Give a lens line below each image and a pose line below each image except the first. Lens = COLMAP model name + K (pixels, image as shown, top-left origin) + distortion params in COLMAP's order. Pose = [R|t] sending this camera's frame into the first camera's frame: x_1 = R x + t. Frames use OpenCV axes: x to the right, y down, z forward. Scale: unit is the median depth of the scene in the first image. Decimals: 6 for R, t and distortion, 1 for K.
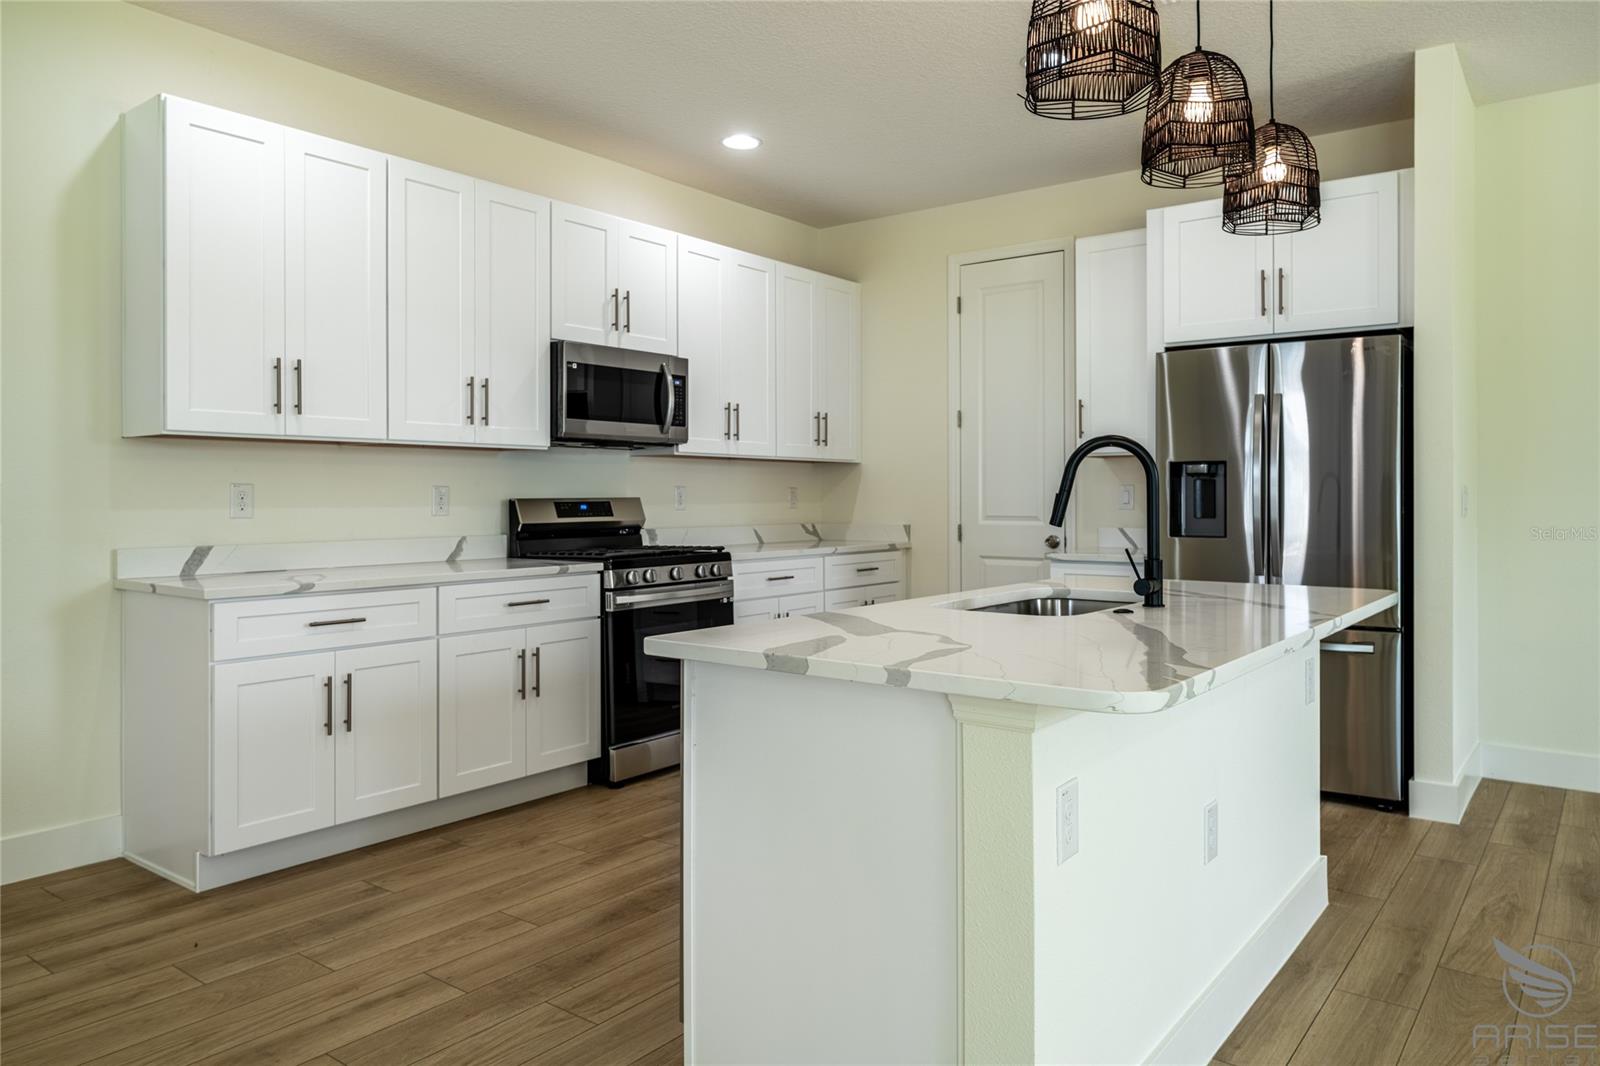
lens RADIAL K [[1085.3, 0, 798.3], [0, 1085.3, 492.0], [0, 0, 1]] dist [-0.006114, -0.000949]
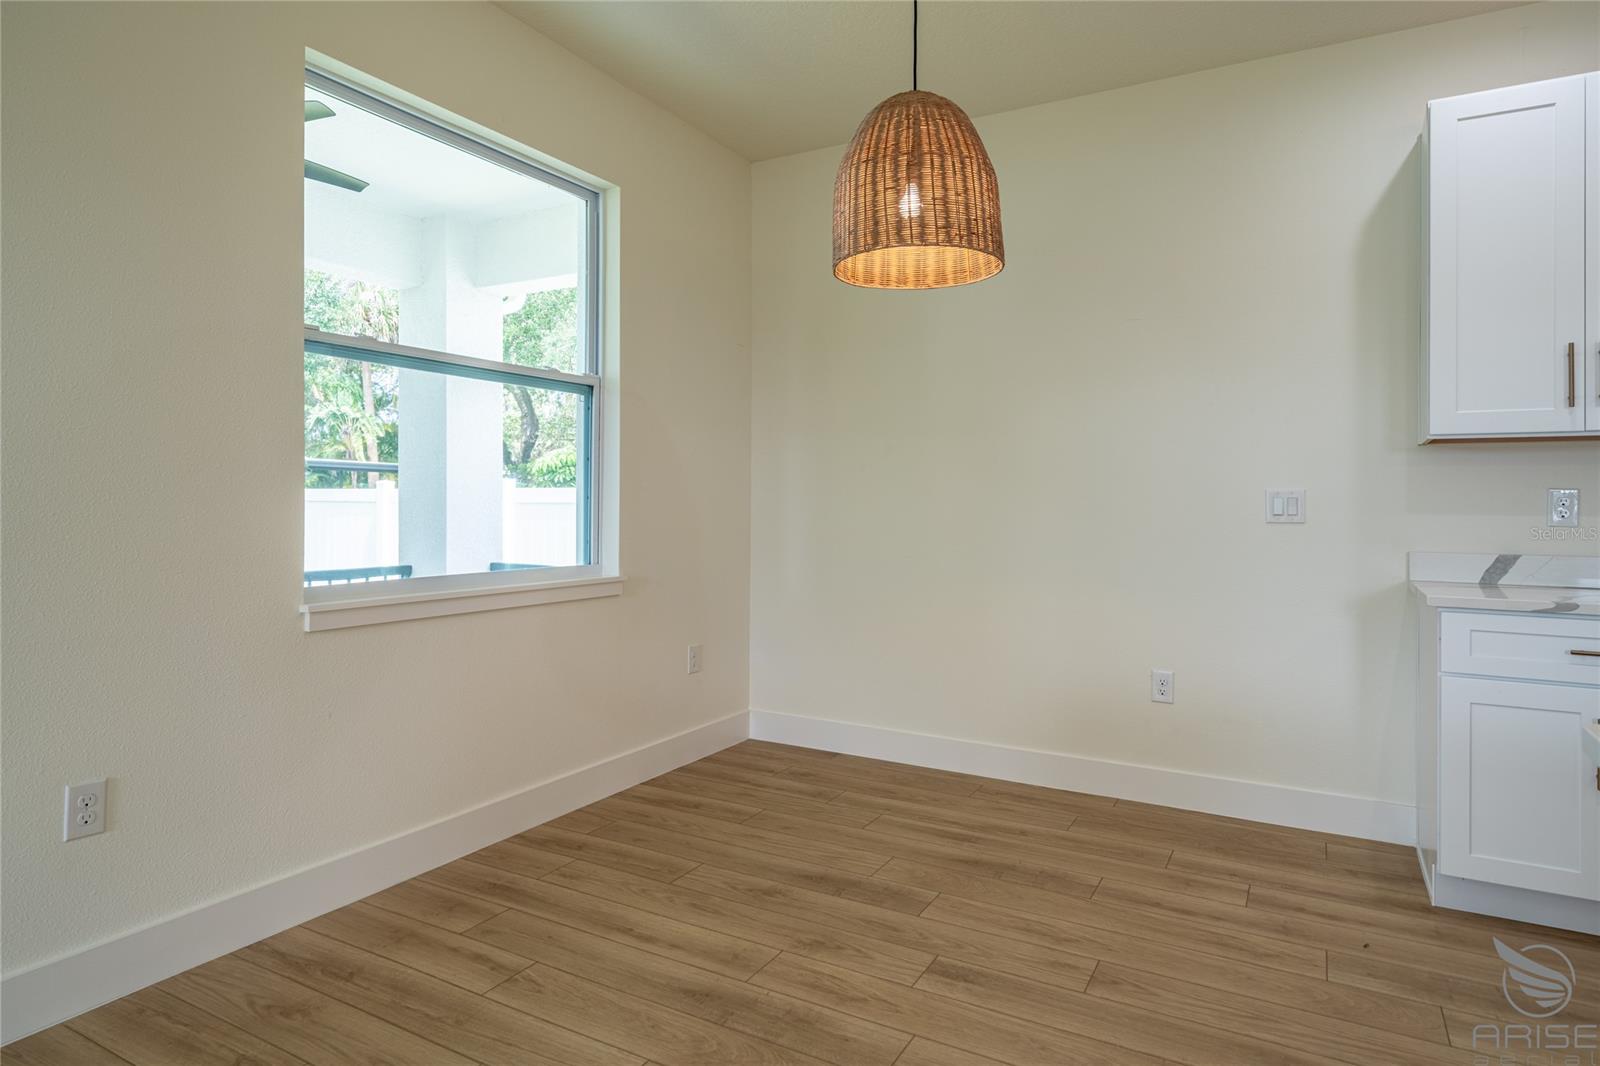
lens RADIAL K [[923.4, 0, 800.0], [0, 923.4, 520.1], [0, 0, 1]] dist [0.002597, 0.000383]
pose [[0.137546, 0.020344, -0.990286, 0.151694], [-0.005740, 0.999789, 0.019742, 0.007044], [0.990479, 0.002969, 0.137634, 0.257734]]
